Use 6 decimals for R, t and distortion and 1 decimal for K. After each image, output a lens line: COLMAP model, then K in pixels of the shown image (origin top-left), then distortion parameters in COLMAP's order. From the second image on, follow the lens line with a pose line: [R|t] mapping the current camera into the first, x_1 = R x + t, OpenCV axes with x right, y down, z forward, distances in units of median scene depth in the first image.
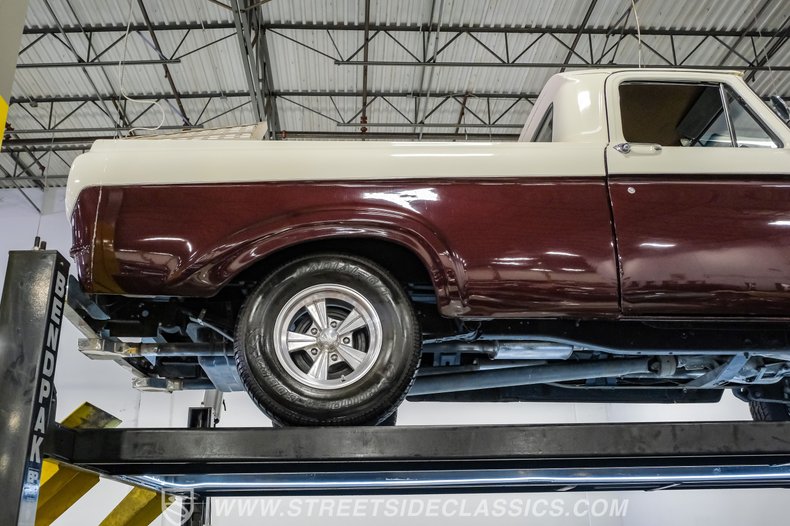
lens RADIAL K [[807.7, 0, 395.8], [0, 807.7, 250.1], [0, 0, 1]] dist [-0.020012, -0.007906]
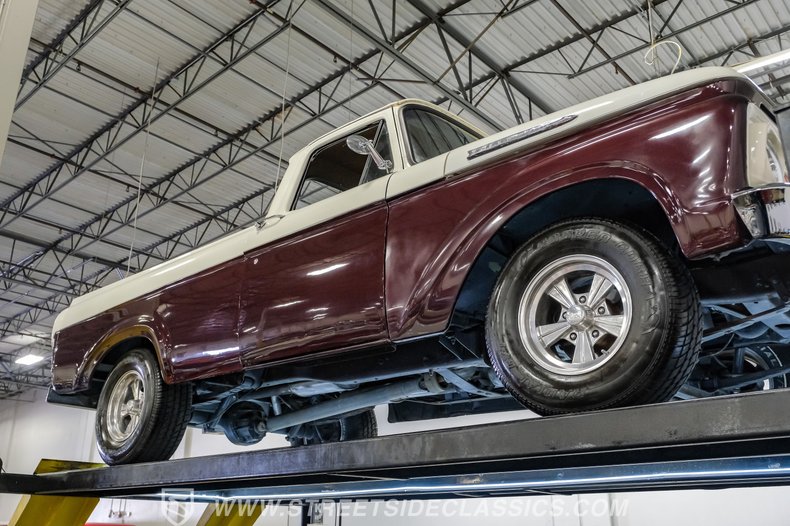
lens RADIAL K [[761.2, 0, 368.5], [0, 761.2, 275.8], [0, 0, 1]] dist [0.003546, 0.005094]
pose [[0.711289, -0.210528, -0.670631, 0.343100], [0.229068, 0.971434, -0.062003, 0.017257], [0.664527, -0.109518, 0.739195, 0.074500]]
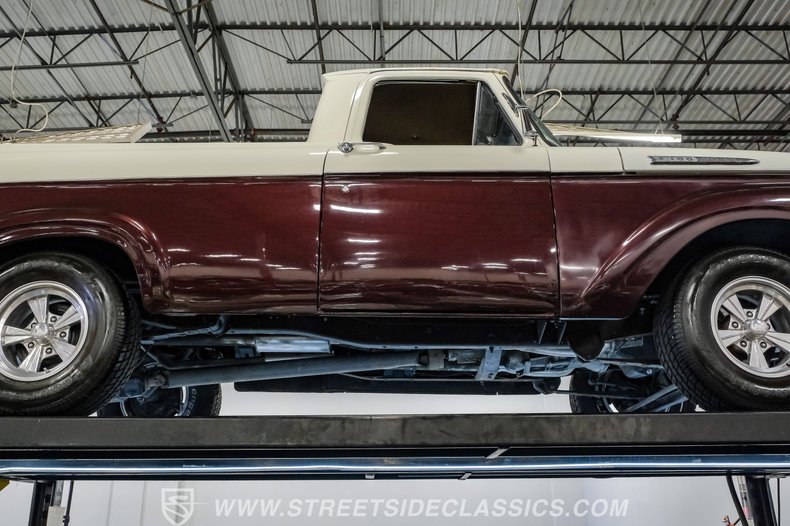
lens RADIAL K [[786.1, 0, 412.4], [0, 786.1, 259.5], [0, 0, 1]] dist [-0.025926, 0.003751]
pose [[0.999290, -0.002571, -0.037579, 0.119710], [0.003406, 0.999749, 0.022161, -0.001834], [0.037513, -0.022273, 0.999048, 0.001335]]
